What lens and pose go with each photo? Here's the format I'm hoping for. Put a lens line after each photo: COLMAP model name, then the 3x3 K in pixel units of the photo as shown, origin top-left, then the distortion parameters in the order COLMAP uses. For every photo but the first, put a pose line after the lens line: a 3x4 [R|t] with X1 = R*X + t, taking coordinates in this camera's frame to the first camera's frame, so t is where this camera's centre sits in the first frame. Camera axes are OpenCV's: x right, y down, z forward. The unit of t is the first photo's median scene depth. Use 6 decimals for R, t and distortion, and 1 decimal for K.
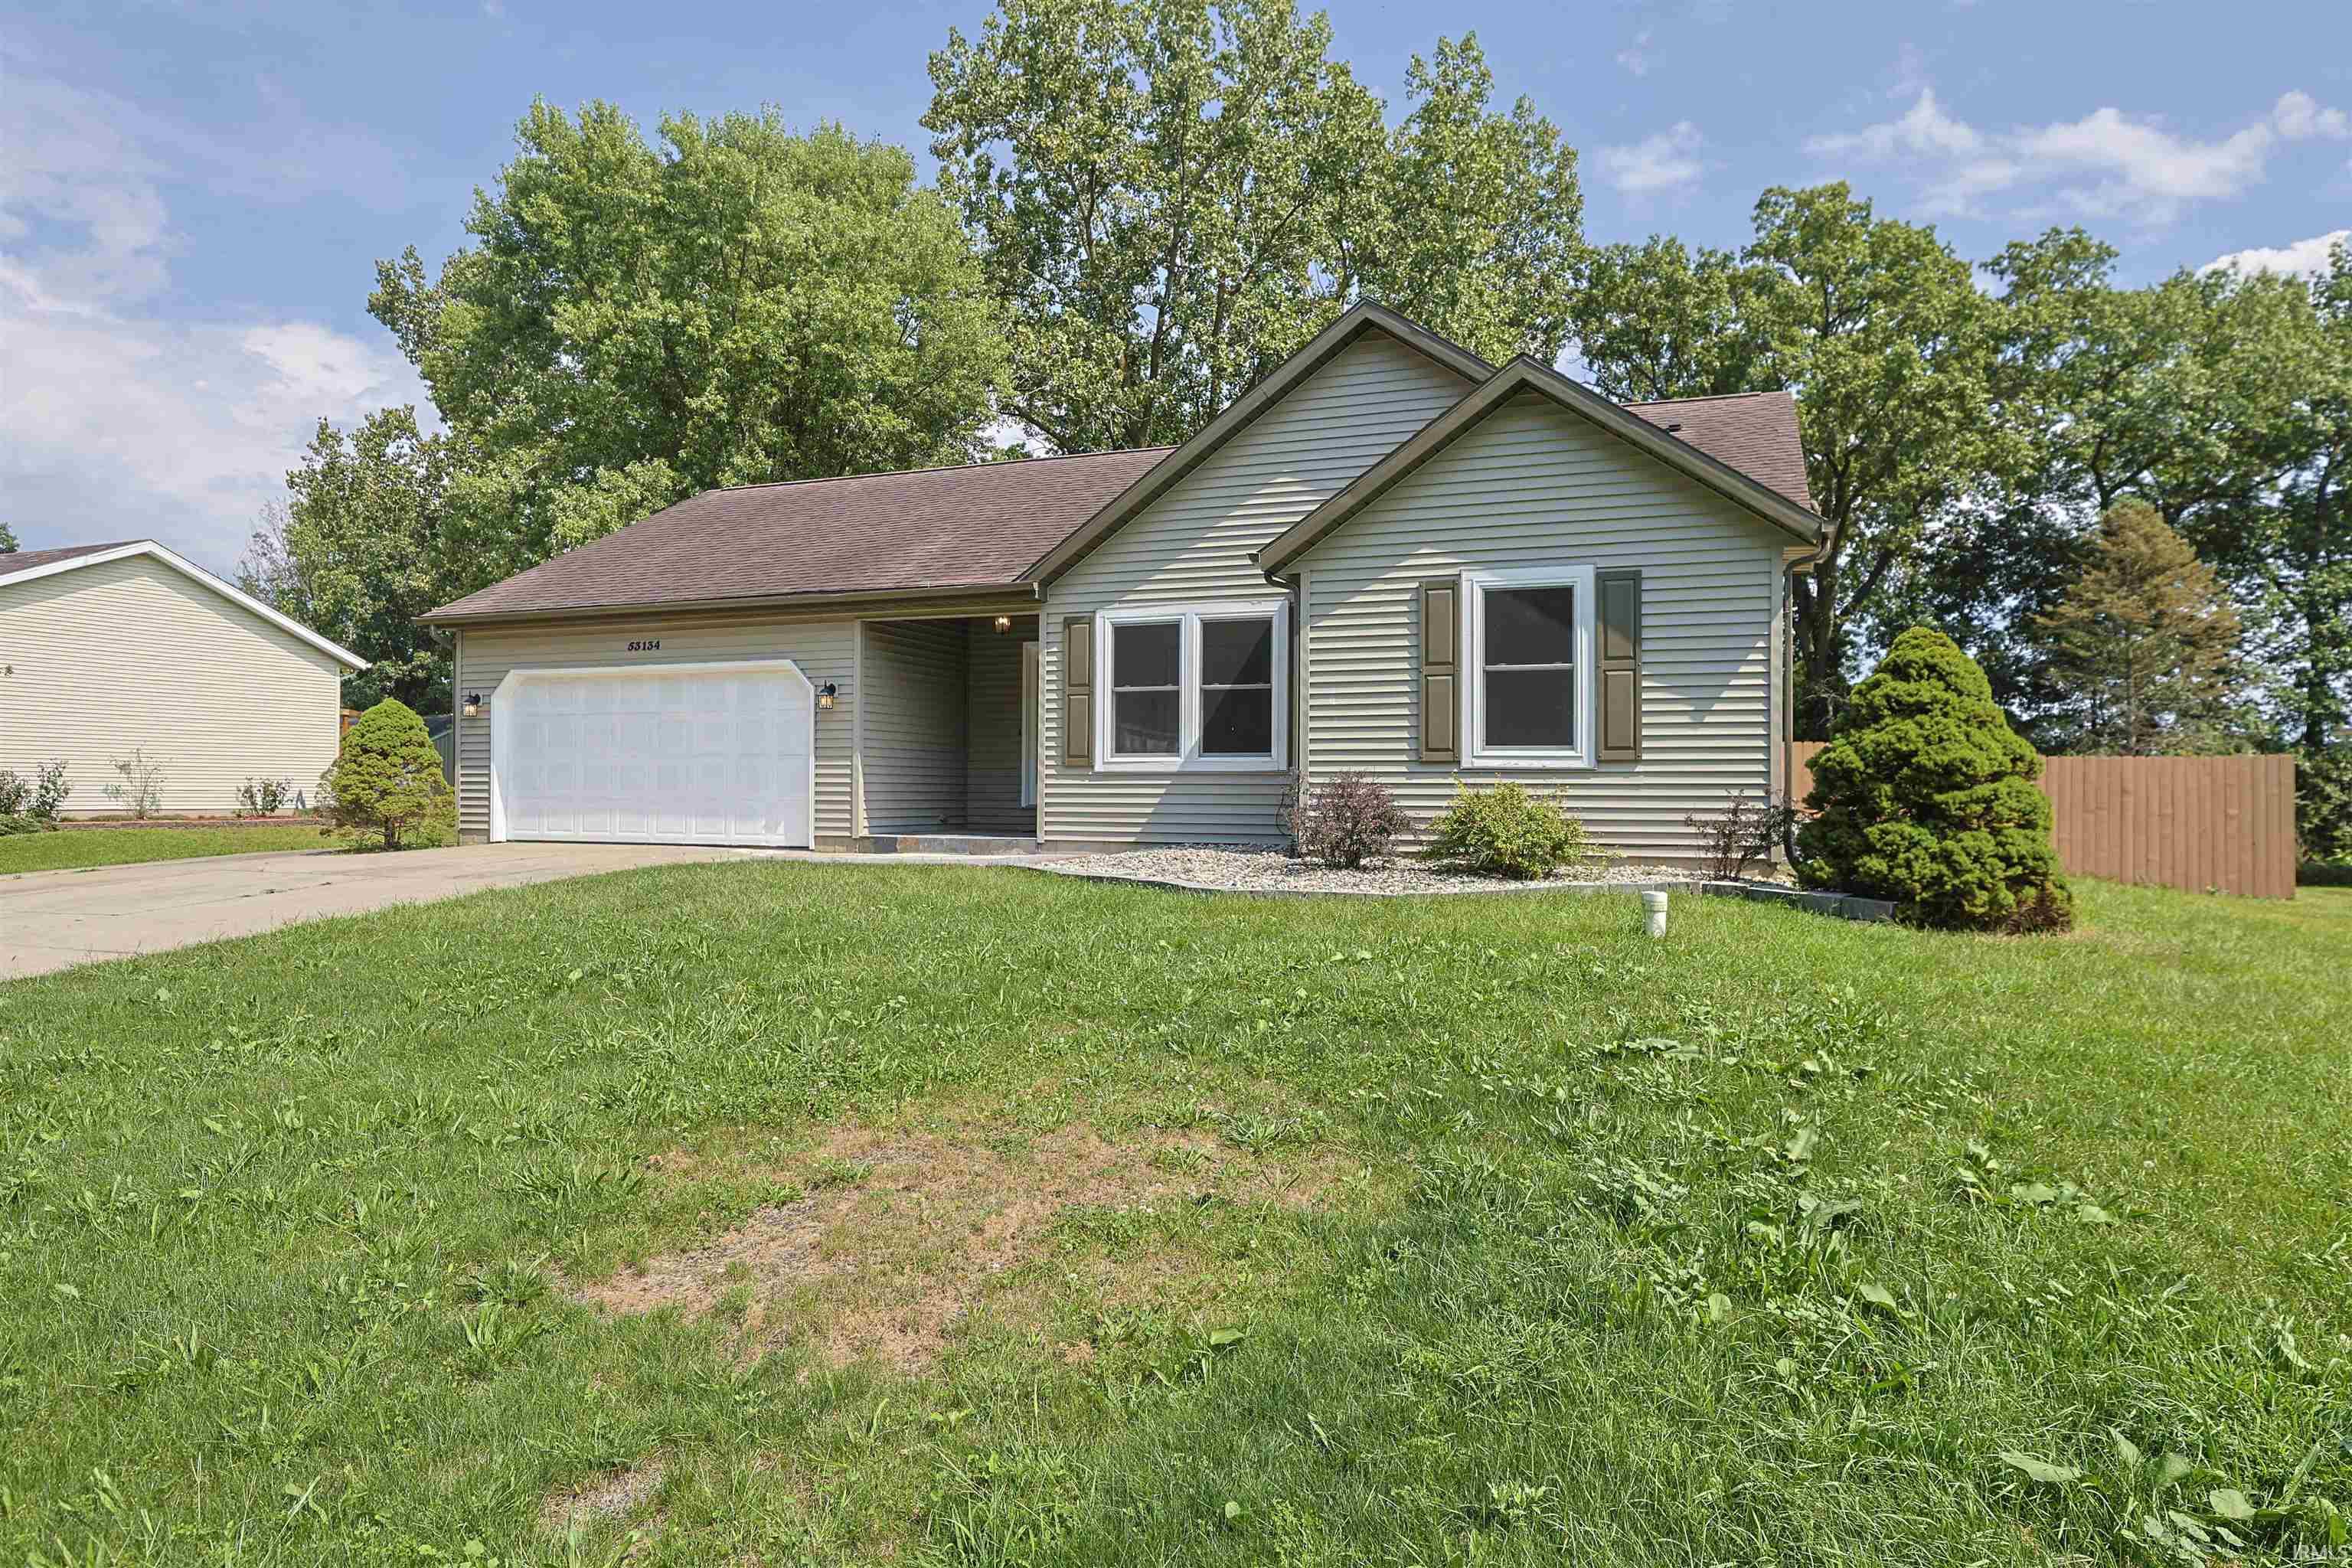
lens RADIAL K [[1362.3, 0, 1176.0], [0, 1362.3, 784.0], [0, 0, 1]] dist [-0.005128, -0.001877]
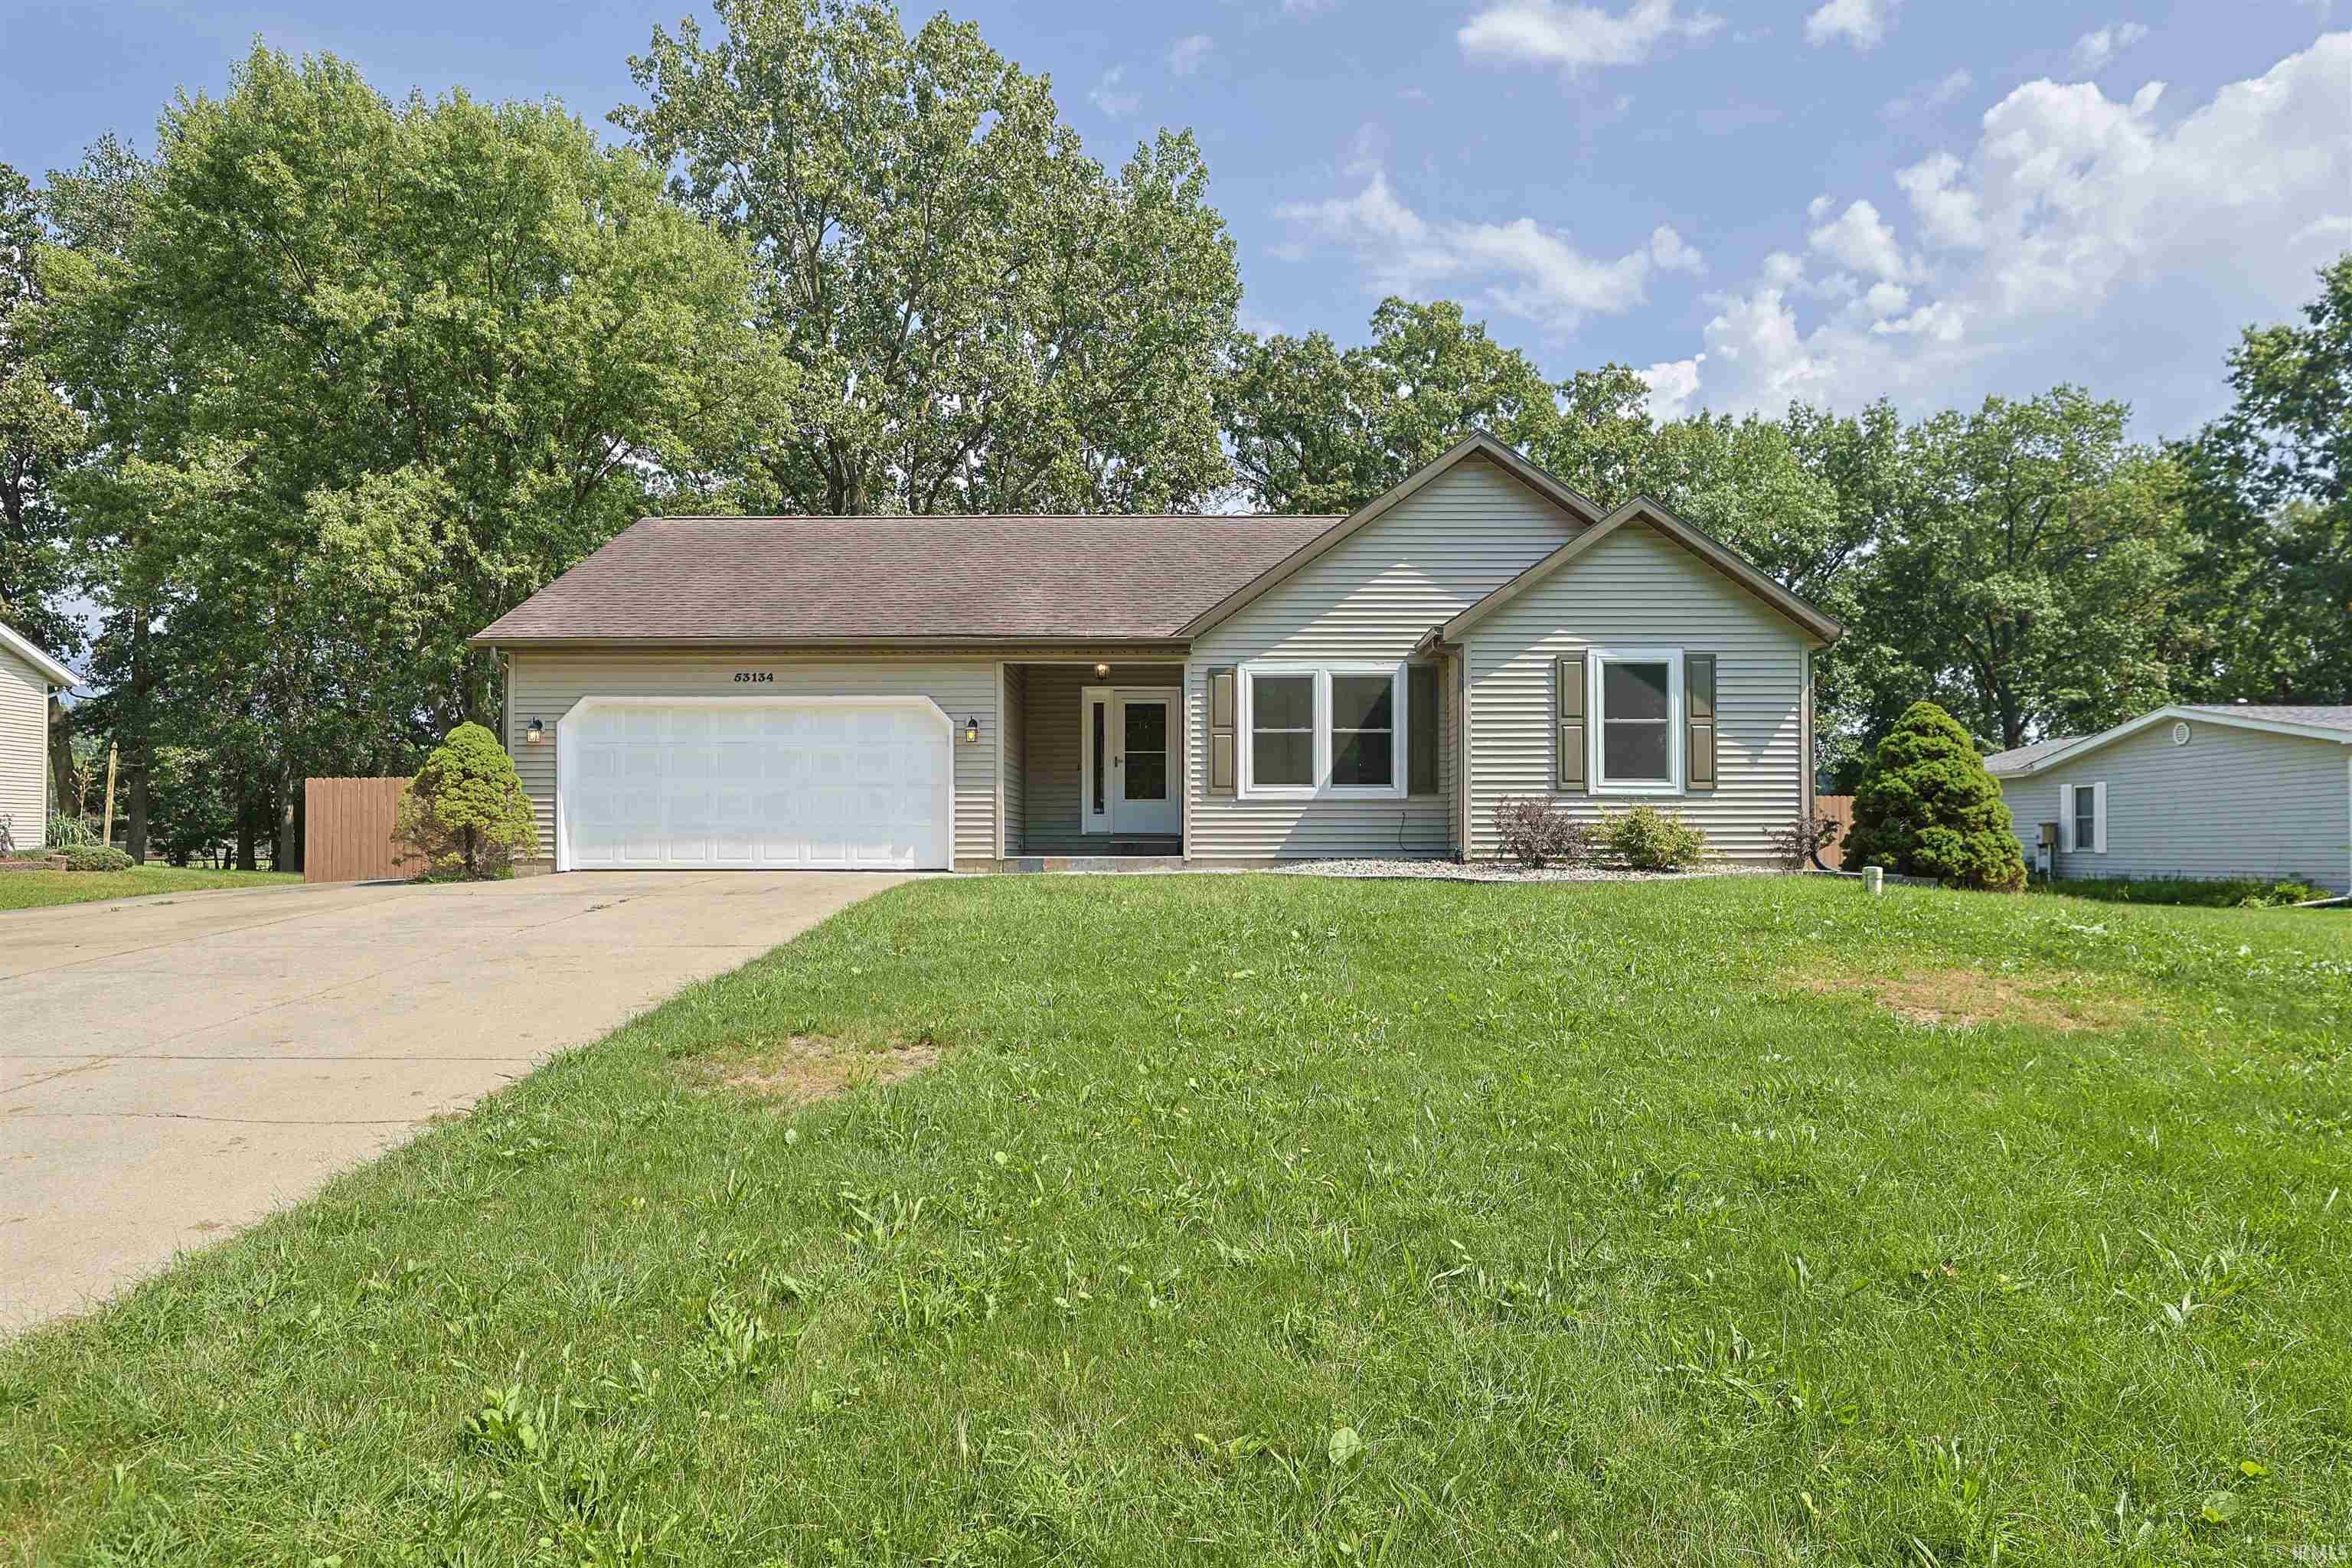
lens RADIAL K [[1441.0, 0, 1170.1], [0, 1441.0, 823.7], [0, 0, 1]] dist [-0.003674, -0.000571]
pose [[0.935995, 0.001132, 0.352011, -0.555283], [0.002983, 0.999933, -0.011146, 0.025682], [-0.352000, 0.011482, 0.935929, -0.150166]]
